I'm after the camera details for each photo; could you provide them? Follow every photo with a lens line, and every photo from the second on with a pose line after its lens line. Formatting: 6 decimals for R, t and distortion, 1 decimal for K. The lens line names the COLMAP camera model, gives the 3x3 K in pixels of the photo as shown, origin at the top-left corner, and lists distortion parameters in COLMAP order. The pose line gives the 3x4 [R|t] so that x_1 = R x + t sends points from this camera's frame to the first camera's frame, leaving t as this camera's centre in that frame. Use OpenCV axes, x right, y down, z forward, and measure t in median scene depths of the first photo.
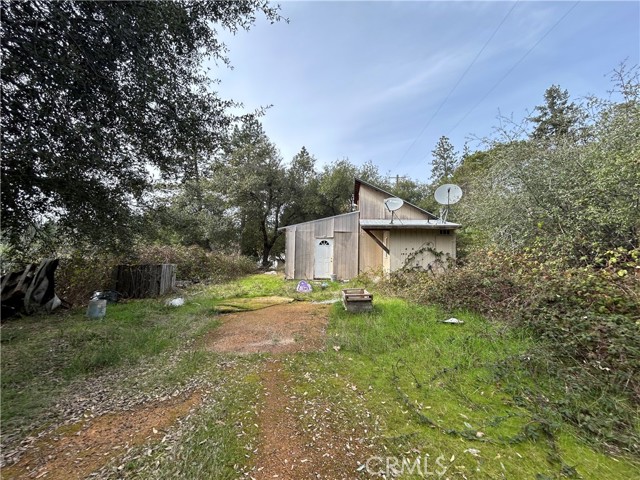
lens RADIAL K [[256.2, 0, 320.0], [0, 256.2, 240.0], [0, 0, 1]] dist [0.000083, 0.000126]
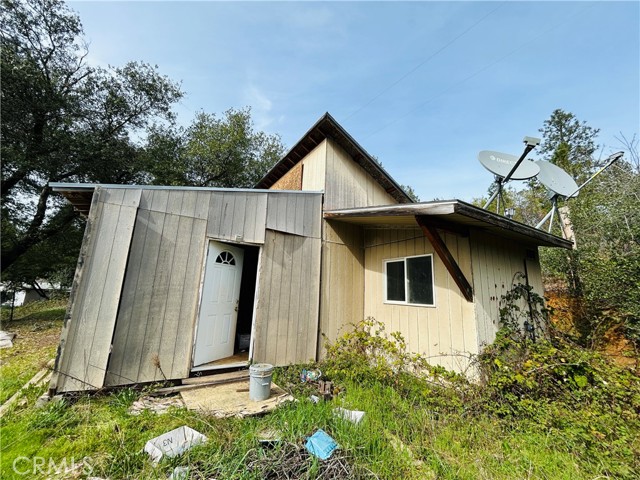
lens RADIAL K [[256.2, 0, 320.0], [0, 256.2, 240.0], [0, 0, 1]] dist [0.000083, 0.000126]
pose [[0.777385, 0.134313, 0.614518, -0.108167], [-0.061955, 0.988536, -0.137687, 0.029478], [-0.625967, 0.068963, 0.776794, 0.653202]]
